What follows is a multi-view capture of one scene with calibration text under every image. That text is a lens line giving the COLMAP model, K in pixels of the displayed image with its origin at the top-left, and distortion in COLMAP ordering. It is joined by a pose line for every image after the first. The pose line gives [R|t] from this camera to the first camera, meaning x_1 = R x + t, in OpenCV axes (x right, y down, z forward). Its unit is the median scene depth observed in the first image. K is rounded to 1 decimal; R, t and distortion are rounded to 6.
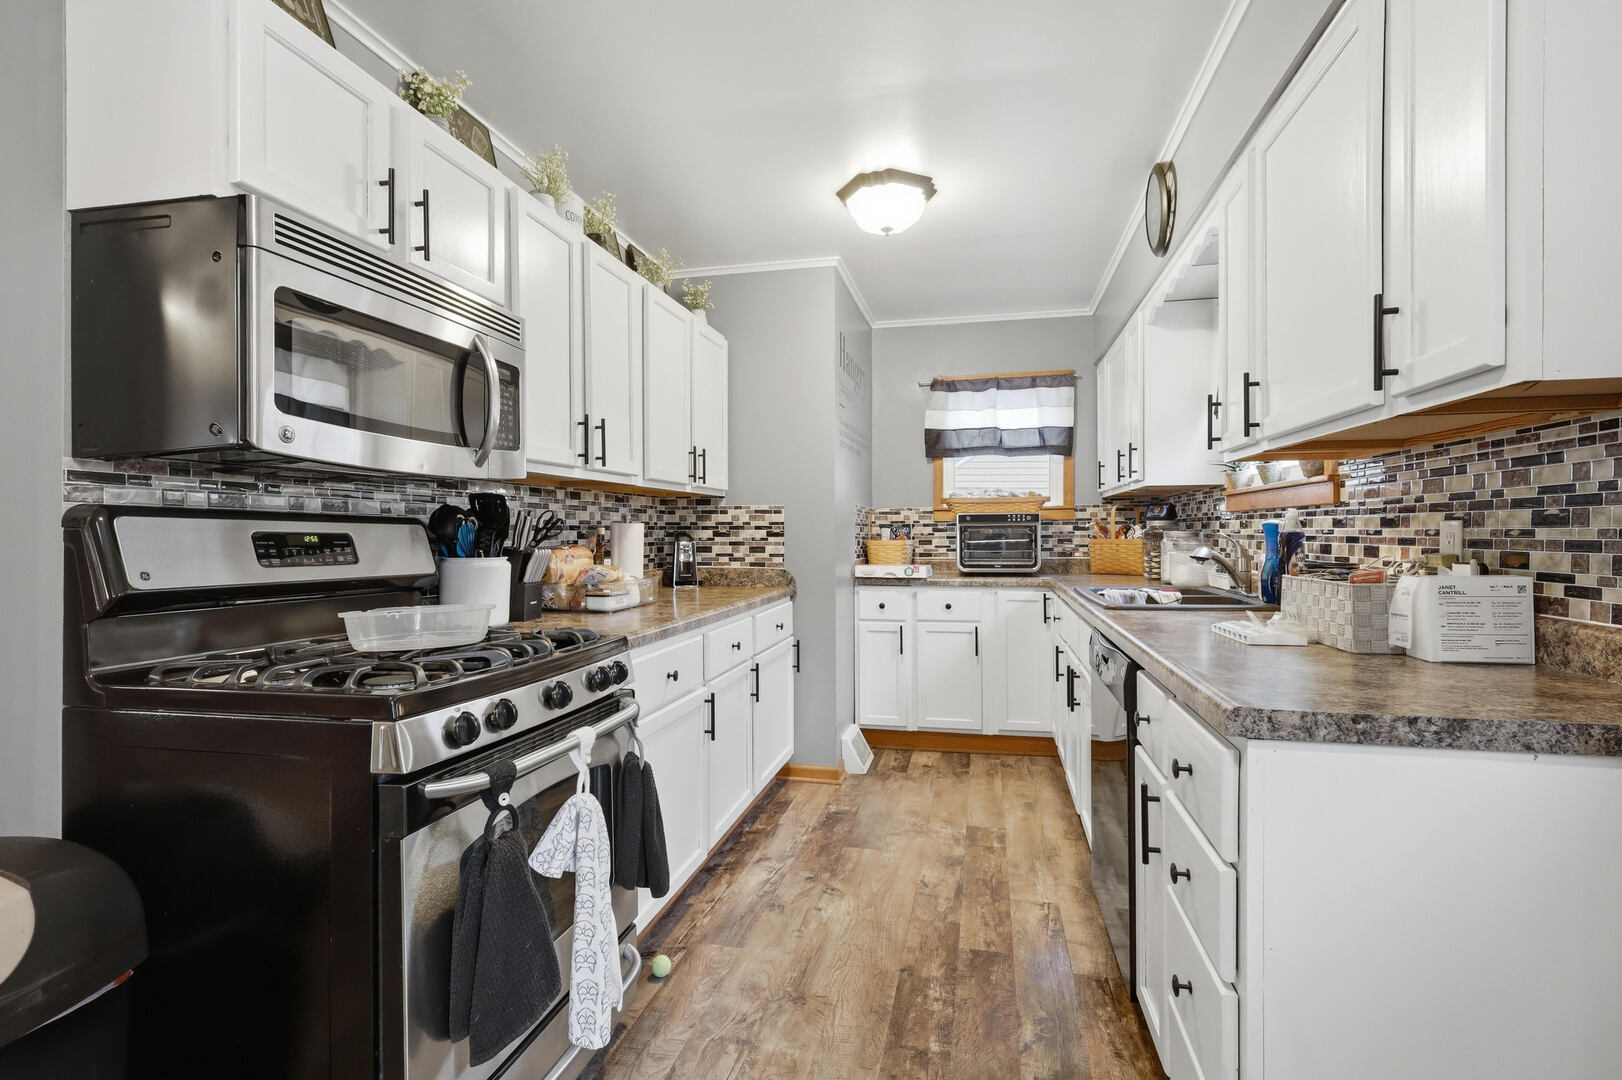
lens RADIAL K [[758.7, 0, 801.1], [0, 758.7, 546.3], [0, 0, 1]] dist [-0.000206, 0.000937]
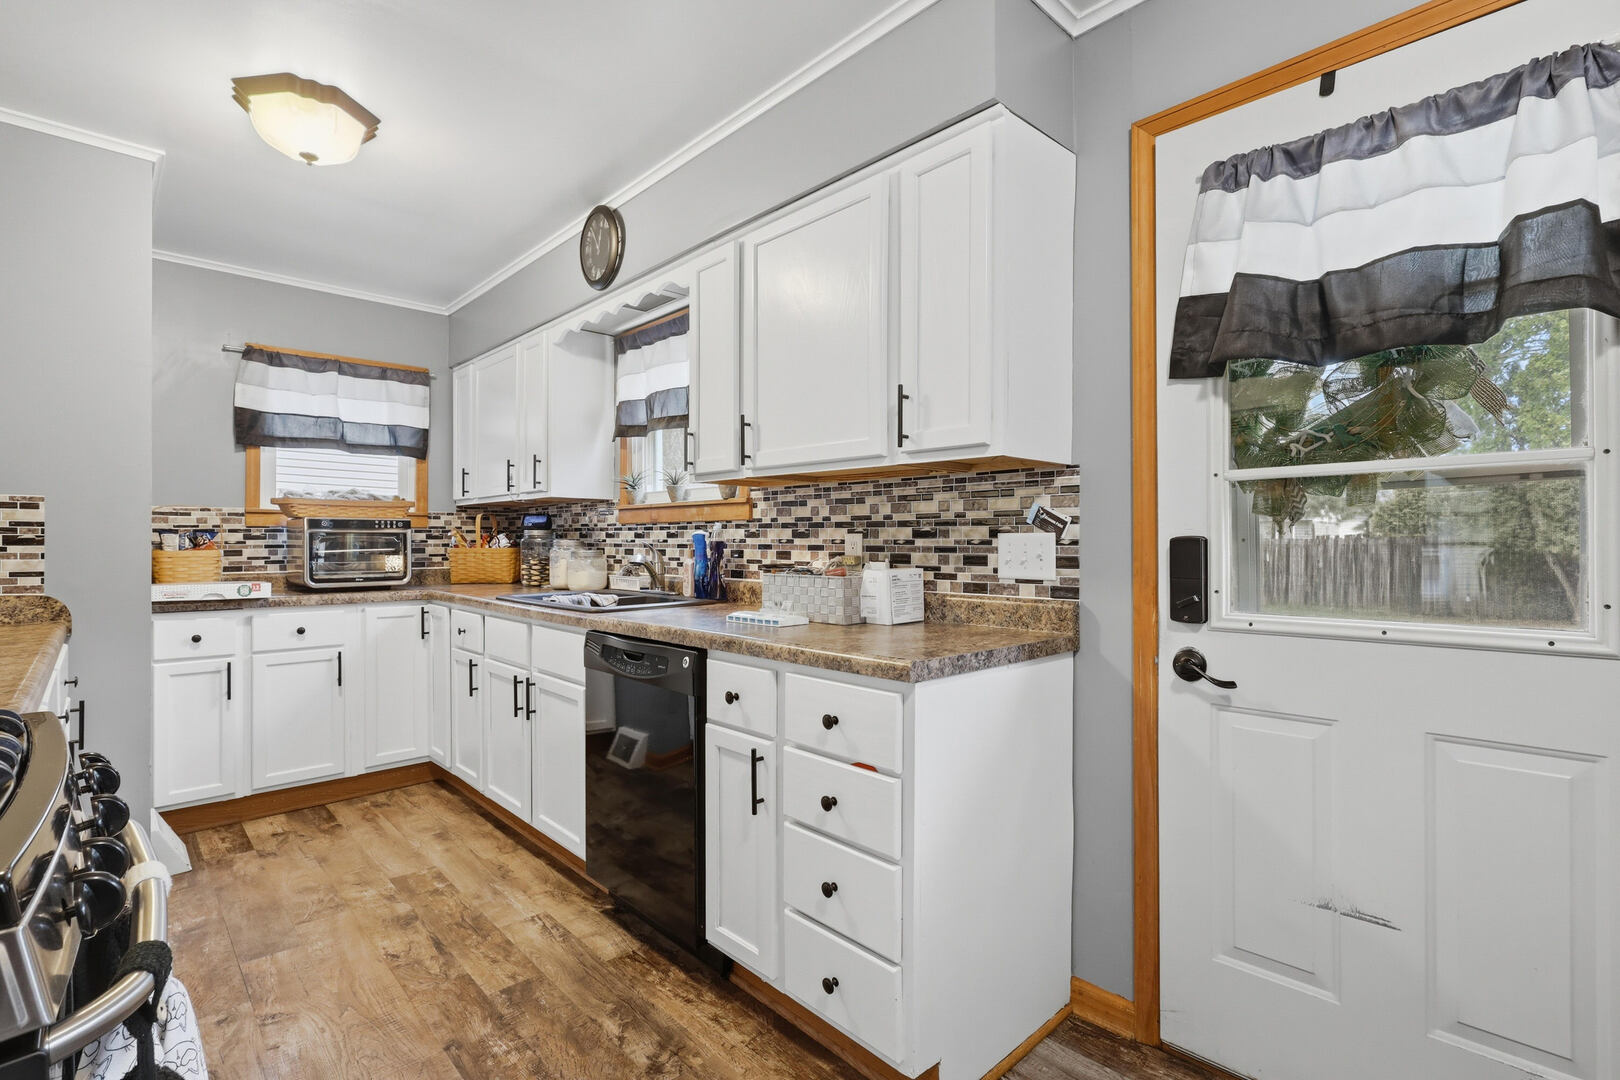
lens RADIAL K [[764.1, 0, 807.6], [0, 764.1, 551.2], [0, 0, 1]] dist [-0.002731, -0.000174]
pose [[0.556719, -0.004973, 0.830686, -0.232592], [0.010956, 0.999939, -0.001357, 0.001029], [-0.830629, 0.009857, 0.556739, 0.114540]]
